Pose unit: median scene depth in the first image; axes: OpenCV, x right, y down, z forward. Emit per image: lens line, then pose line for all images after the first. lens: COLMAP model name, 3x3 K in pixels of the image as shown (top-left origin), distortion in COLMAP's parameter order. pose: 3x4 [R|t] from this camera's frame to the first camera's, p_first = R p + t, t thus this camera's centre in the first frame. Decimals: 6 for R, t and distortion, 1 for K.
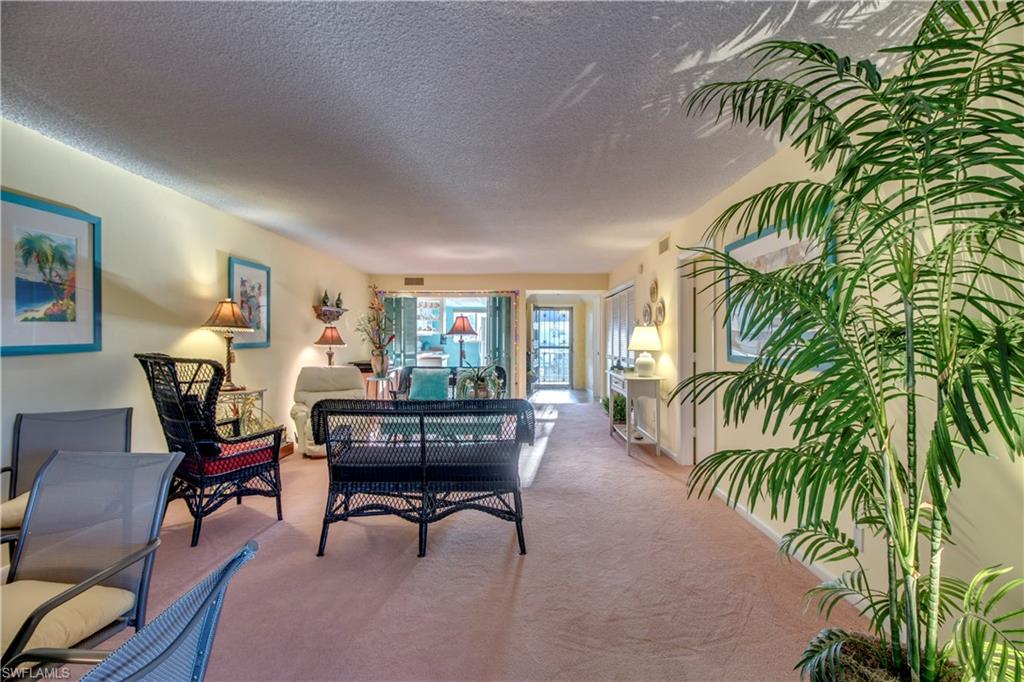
lens RADIAL K [[472.9, 0, 511.9], [0, 472.9, 335.1], [0, 0, 1]] dist [0.002877, -0.013461]
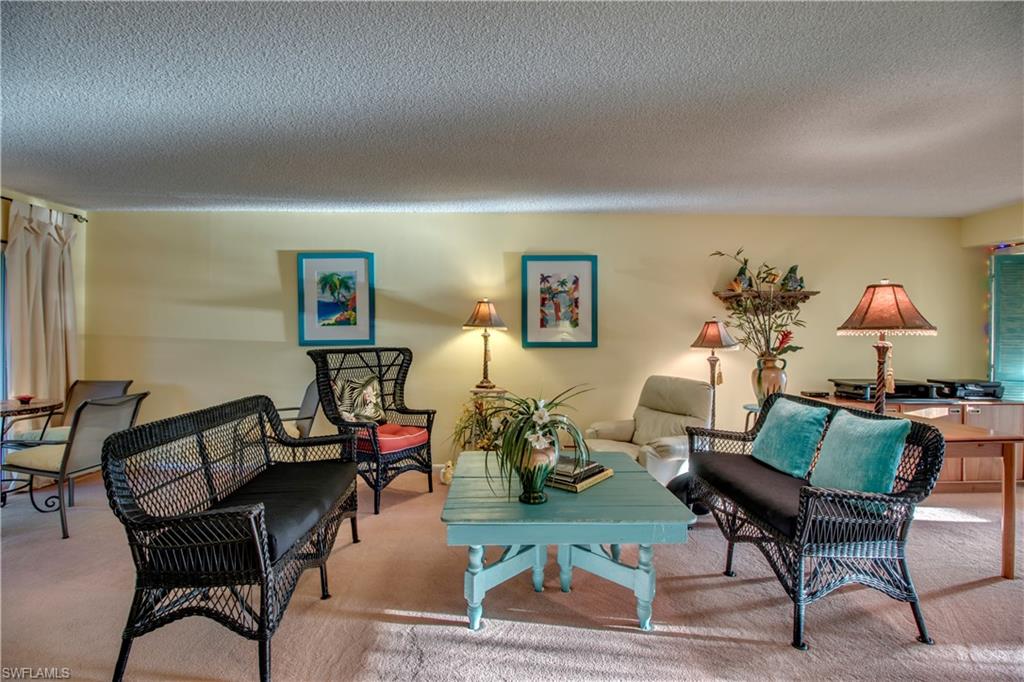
lens RADIAL K [[472.9, 0, 511.9], [0, 472.9, 335.1], [0, 0, 1]] dist [0.002877, -0.013461]
pose [[0.021906, -0.021421, -0.999531, 0.589146], [0.001022, 0.999770, -0.021403, 0.035718], [0.999760, -0.000553, 0.021923, 1.390217]]
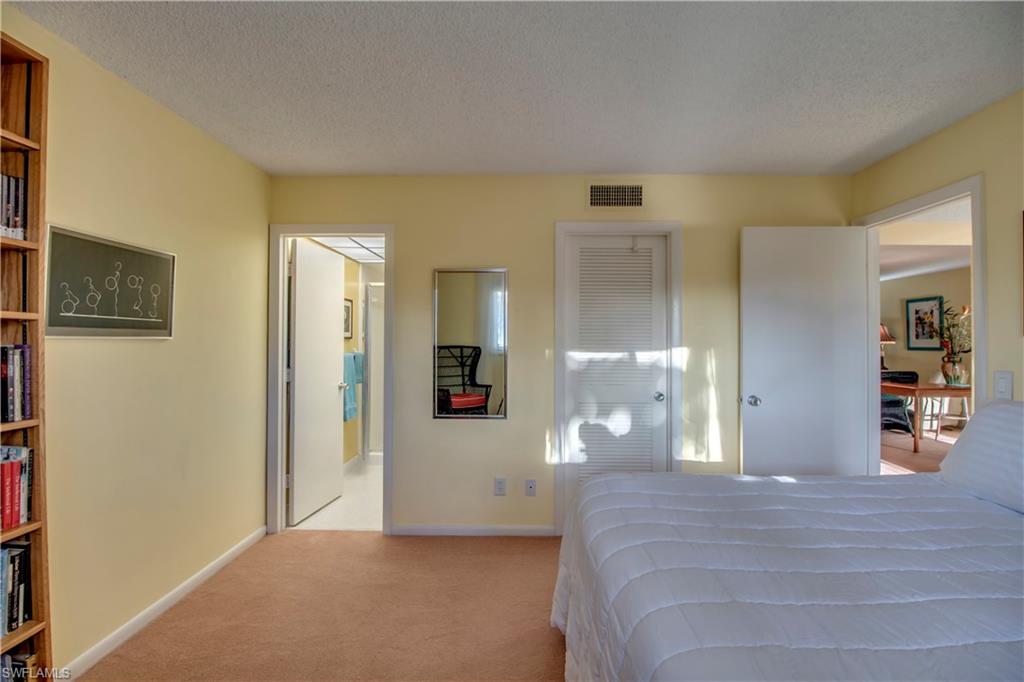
lens RADIAL K [[472.9, 0, 511.9], [0, 472.9, 335.1], [0, 0, 1]] dist [0.002877, -0.013461]
pose [[-0.999710, -0.023396, 0.005676, 1.372743], [-0.023482, 0.999602, -0.015663, 0.052940], [-0.005308, -0.015792, -0.999861, 4.153202]]
